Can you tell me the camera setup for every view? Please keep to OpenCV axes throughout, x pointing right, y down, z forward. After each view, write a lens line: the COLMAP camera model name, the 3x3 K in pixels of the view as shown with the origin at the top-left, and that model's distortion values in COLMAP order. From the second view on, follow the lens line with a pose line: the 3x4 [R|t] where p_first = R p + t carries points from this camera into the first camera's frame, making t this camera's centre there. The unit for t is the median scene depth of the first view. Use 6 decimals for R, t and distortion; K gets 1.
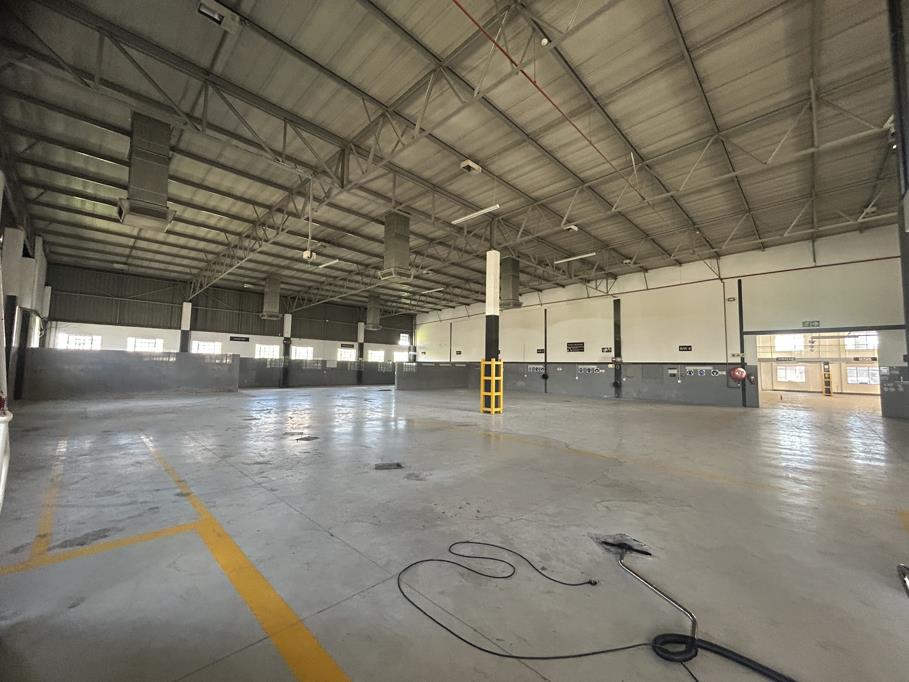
lens RADIAL K [[365.6, 0, 452.8], [0, 365.6, 339.9], [0, 0, 1]] dist [0.001487, -0.000954]
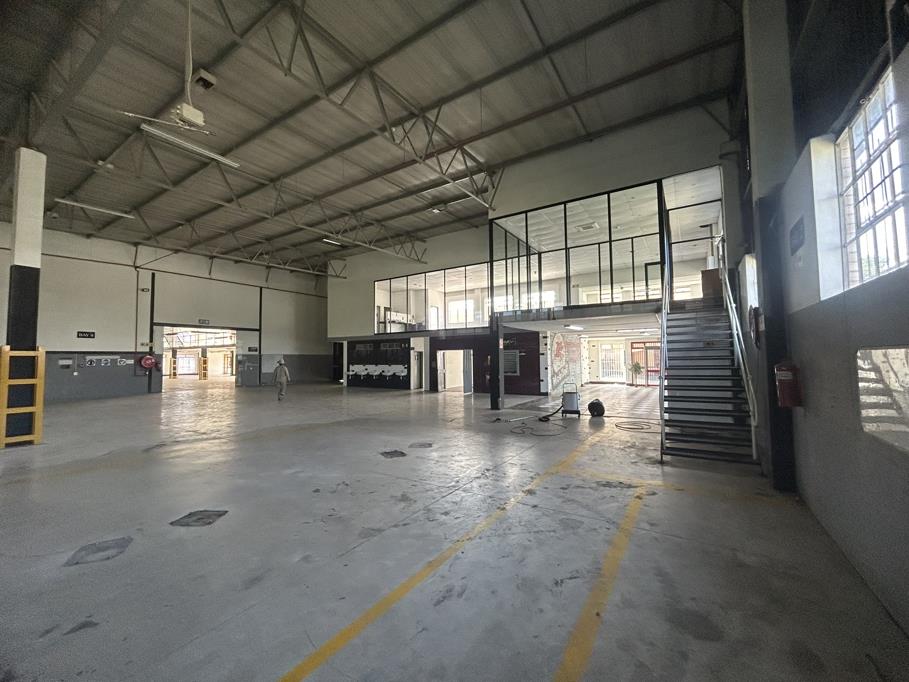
lens RADIAL K [[365.6, 0, 453.2], [0, 365.6, 338.9], [0, 0, 1]] dist [0.001487, -0.000954]
pose [[-0.198621, 0.035097, 0.979448, -1.160895], [-0.067810, 0.996472, -0.049458, 0.052499], [-0.977728, -0.076240, -0.195541, 0.988522]]
